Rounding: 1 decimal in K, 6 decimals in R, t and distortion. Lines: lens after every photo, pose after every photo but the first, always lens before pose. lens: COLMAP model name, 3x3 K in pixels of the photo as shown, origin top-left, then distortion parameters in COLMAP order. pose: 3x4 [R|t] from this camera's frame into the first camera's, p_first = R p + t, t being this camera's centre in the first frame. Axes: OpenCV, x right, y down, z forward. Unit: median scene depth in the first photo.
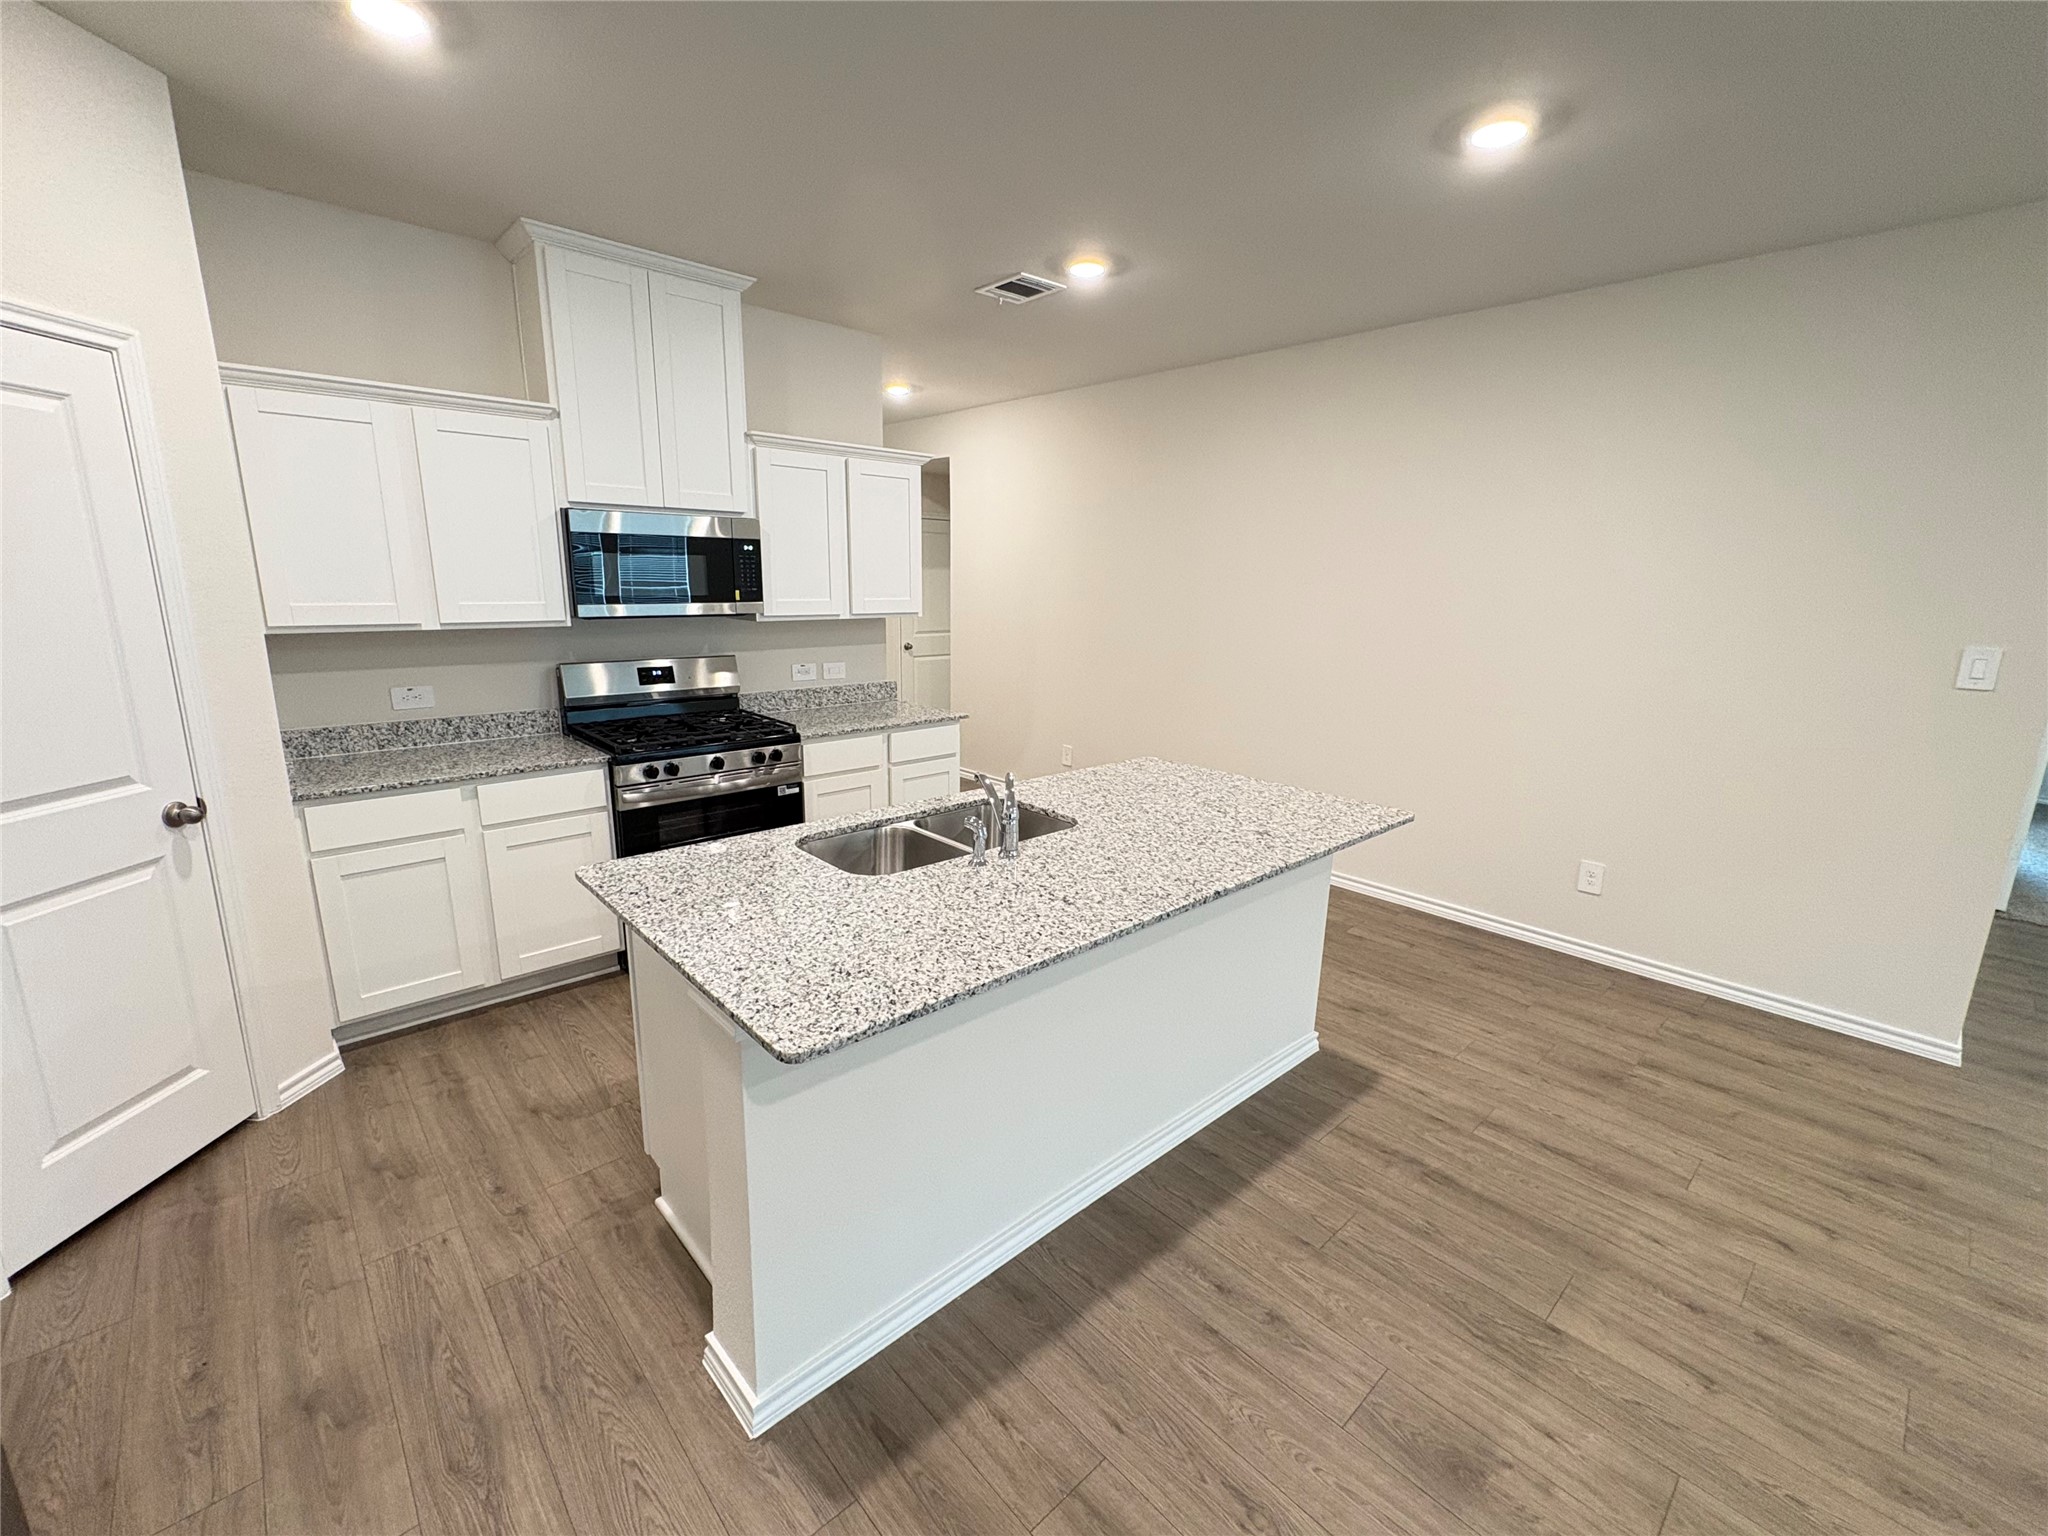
lens RADIAL K [[864.4, 0, 1018.6], [0, 864.4, 769.4], [0, 0, 1]] dist [-0.000459, 0.000563]
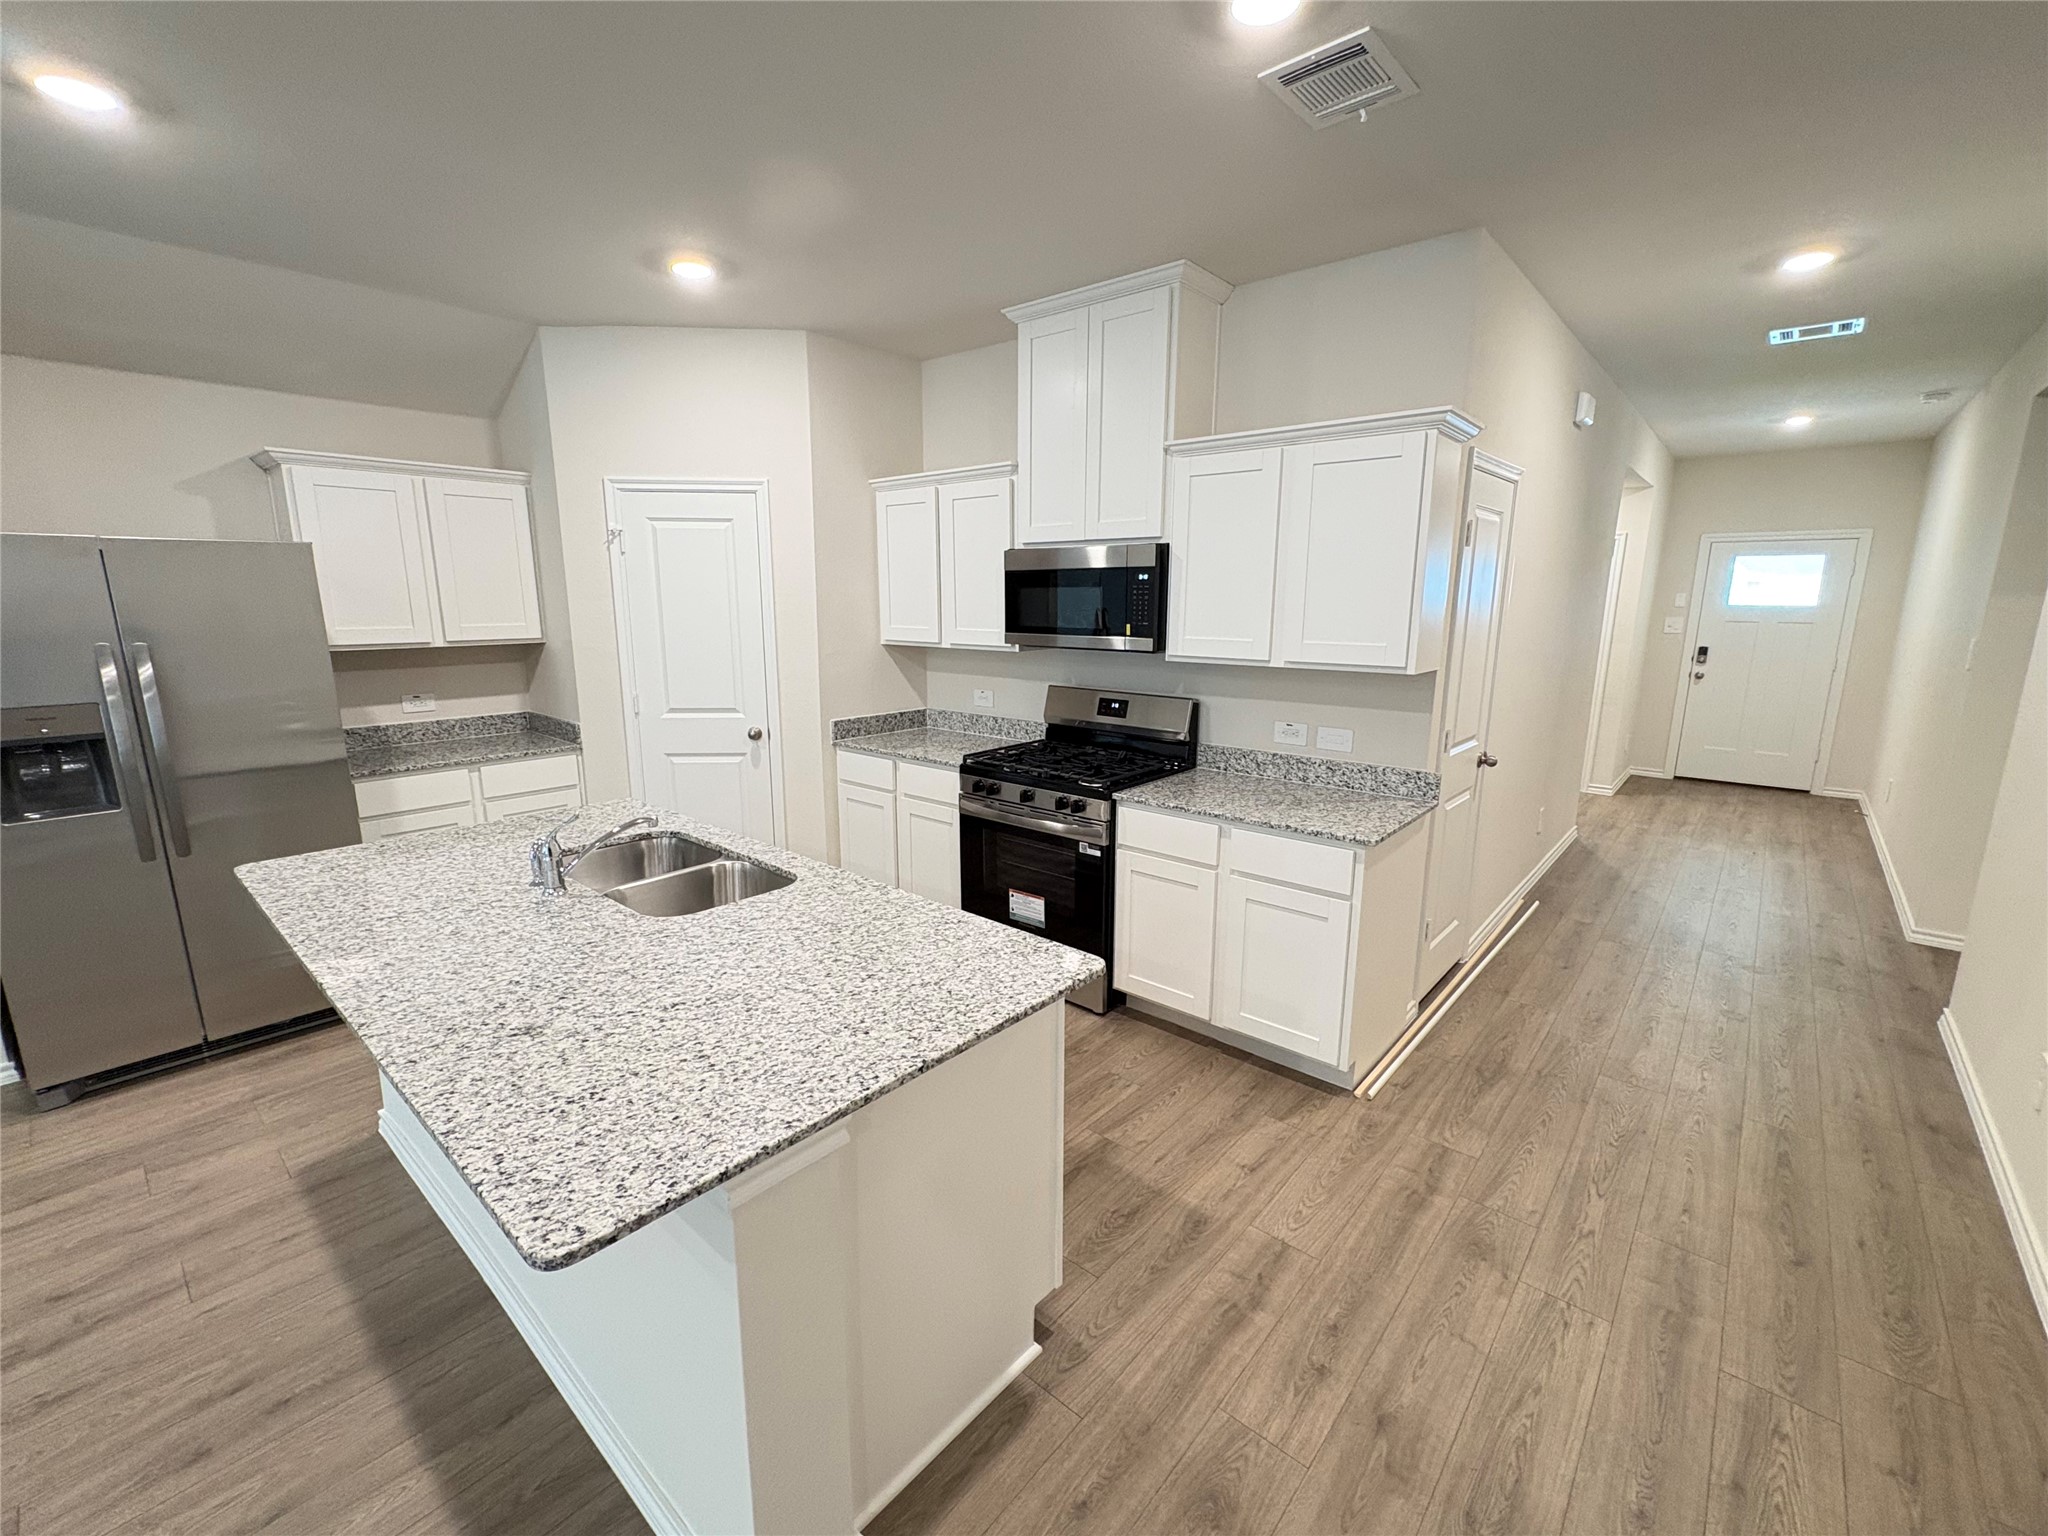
lens RADIAL K [[864.4, 0, 1029.2], [0, 864.4, 770.6], [0, 0, 1]] dist [-0.000459, 0.000563]
pose [[0.116746, 0.181752, -0.976390, 0.863952], [-0.220405, 0.963339, 0.152969, -0.264045], [0.968397, 0.197343, 0.152525, 1.194225]]
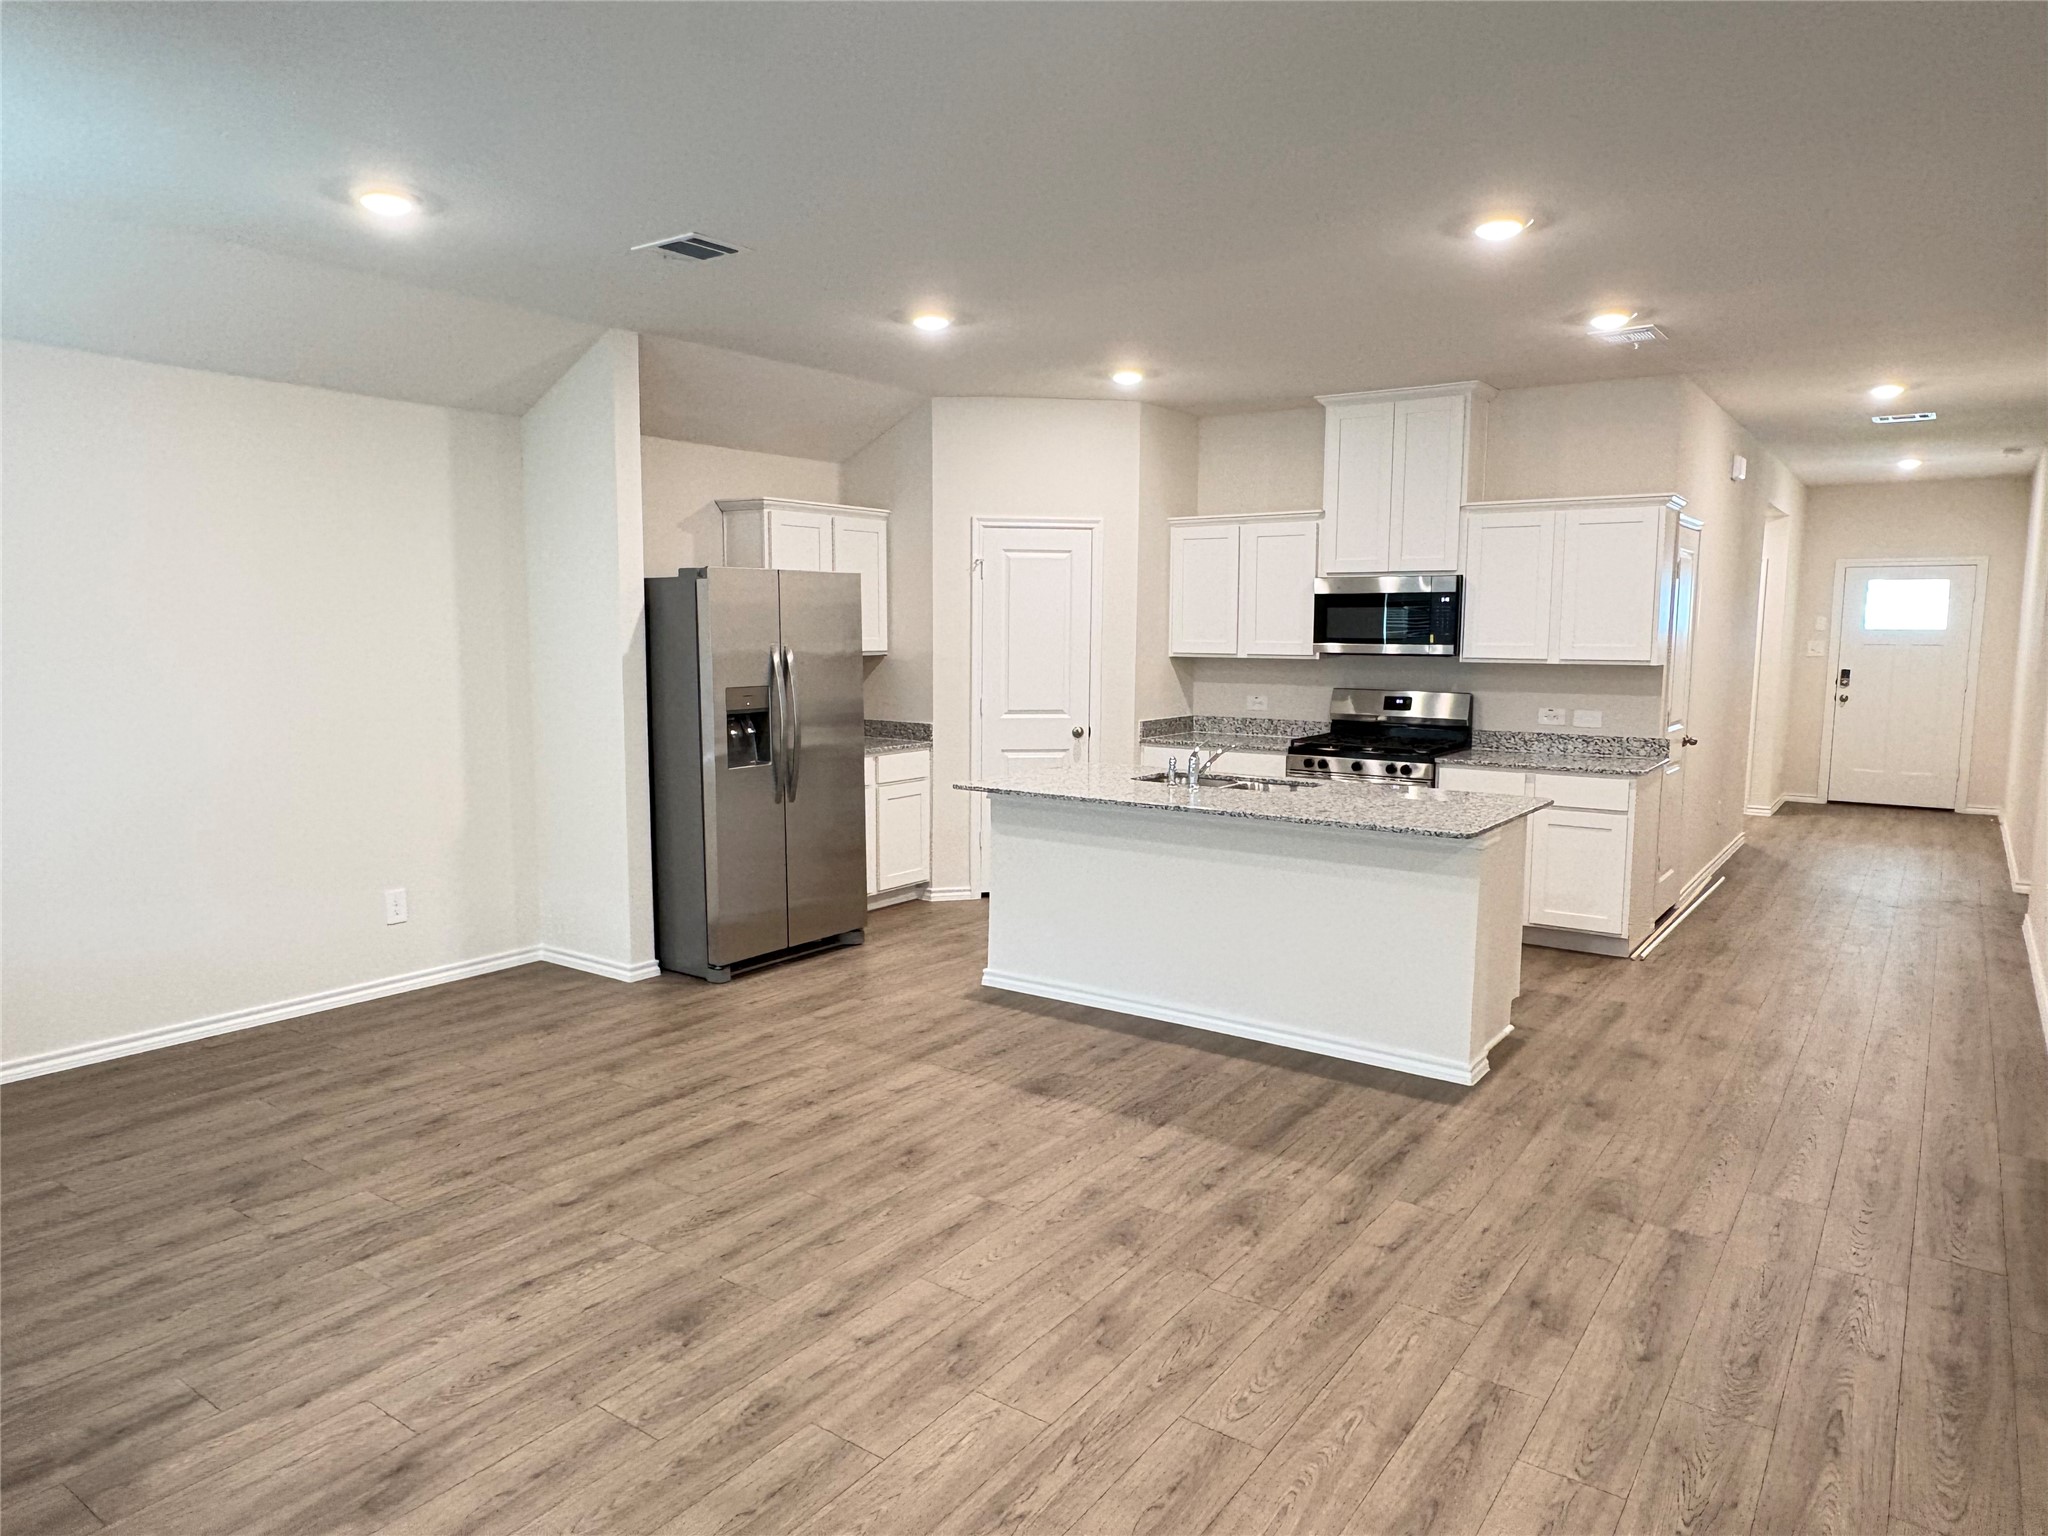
lens RADIAL K [[1307.9, 0, 1021.1], [0, 1307.9, 777.1], [0, 0, 1]] dist [-0.006820, 0.005411]
pose [[0.205912, 0.097223, -0.973729, 2.018751], [-0.216430, 0.974935, 0.051575, 0.022377], [0.954337, 0.200124, 0.221793, 0.144126]]
